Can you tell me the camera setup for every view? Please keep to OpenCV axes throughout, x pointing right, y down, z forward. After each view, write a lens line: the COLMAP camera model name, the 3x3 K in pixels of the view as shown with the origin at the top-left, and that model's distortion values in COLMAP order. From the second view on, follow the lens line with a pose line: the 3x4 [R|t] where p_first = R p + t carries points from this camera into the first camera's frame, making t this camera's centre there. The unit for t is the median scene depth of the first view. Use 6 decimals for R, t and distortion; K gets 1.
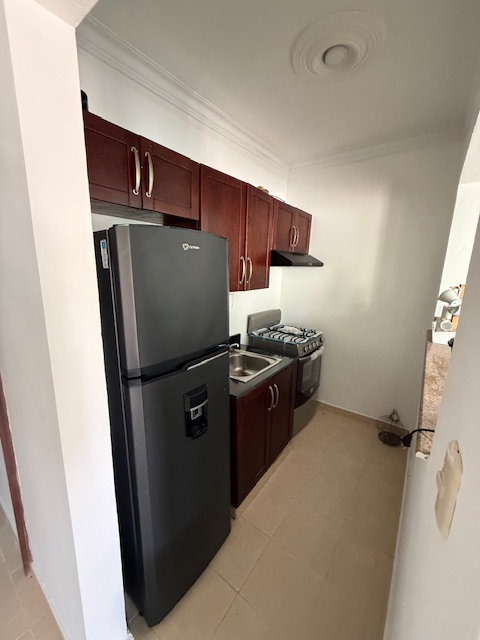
lens RADIAL K [[256.3, 0, 240.3], [0, 256.3, 317.9], [0, 0, 1]] dist [0.002475, 0.000163]
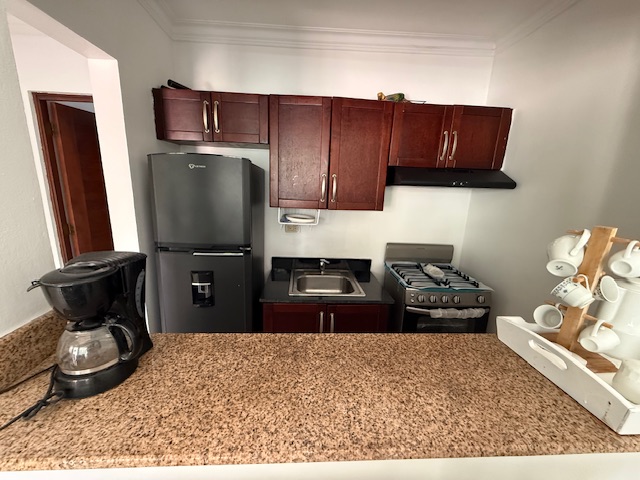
lens RADIAL K [[256.3, 0, 318.6], [0, 256.3, 238.3], [0, 0, 1]] dist [0.002475, 0.000163]
pose [[0.643349, 0.169662, -0.746537, 0.626635], [-0.175954, 0.981799, 0.071496, -0.051888], [0.745079, 0.085360, 0.661492, 0.287889]]
